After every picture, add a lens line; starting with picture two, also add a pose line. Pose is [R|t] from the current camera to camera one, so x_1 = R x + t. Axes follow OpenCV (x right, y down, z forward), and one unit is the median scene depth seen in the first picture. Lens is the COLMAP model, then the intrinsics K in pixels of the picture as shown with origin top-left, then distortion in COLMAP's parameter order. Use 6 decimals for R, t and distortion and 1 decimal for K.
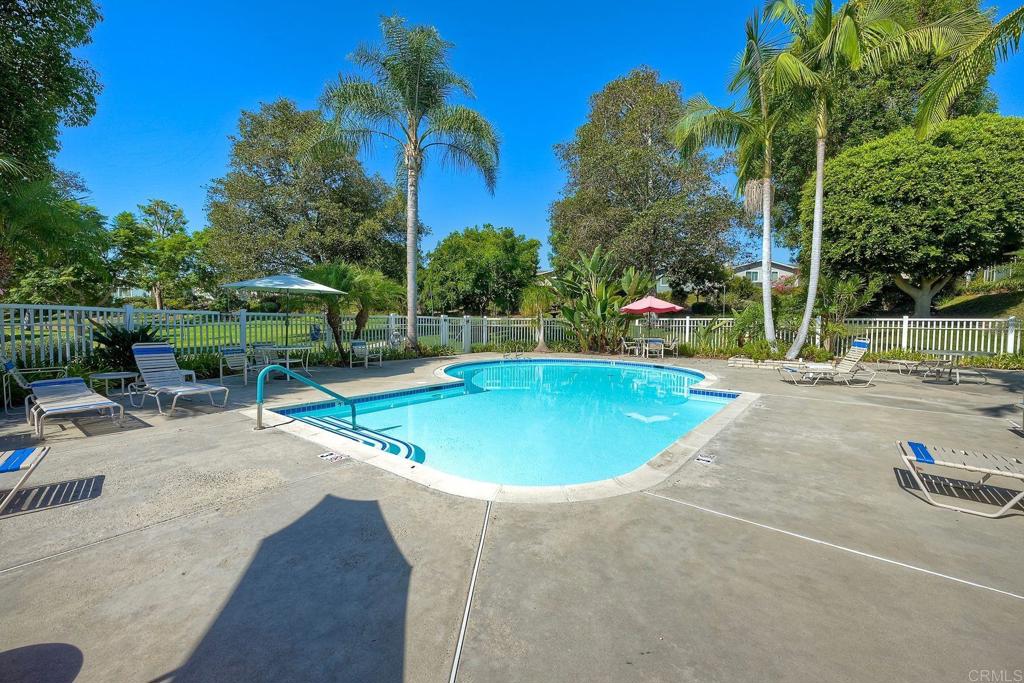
lens RADIAL K [[405.4, 0, 512.0], [0, 405.4, 341.5], [0, 0, 1]] dist [0.001125, 0.000114]
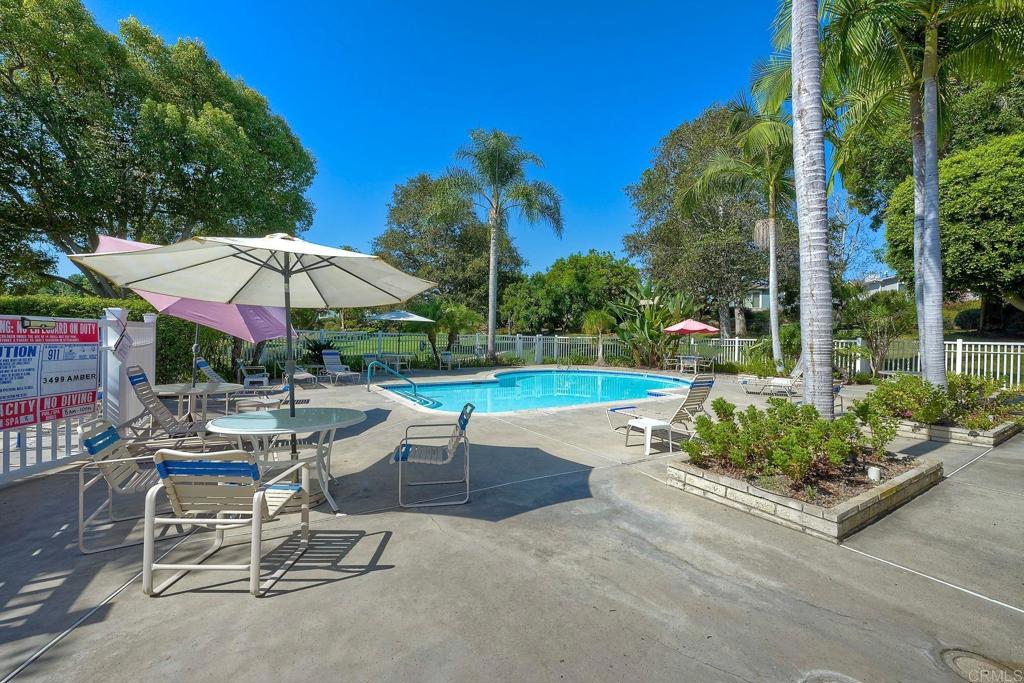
lens RADIAL K [[405.4, 0, 512.0], [0, 405.4, 341.5], [0, 0, 1]] dist [0.001125, 0.000114]
pose [[0.947688, 0.012615, -0.318949, 0.226883], [-0.025224, 0.999054, -0.035433, 0.004282], [0.318200, 0.041625, 0.947109, -0.230494]]
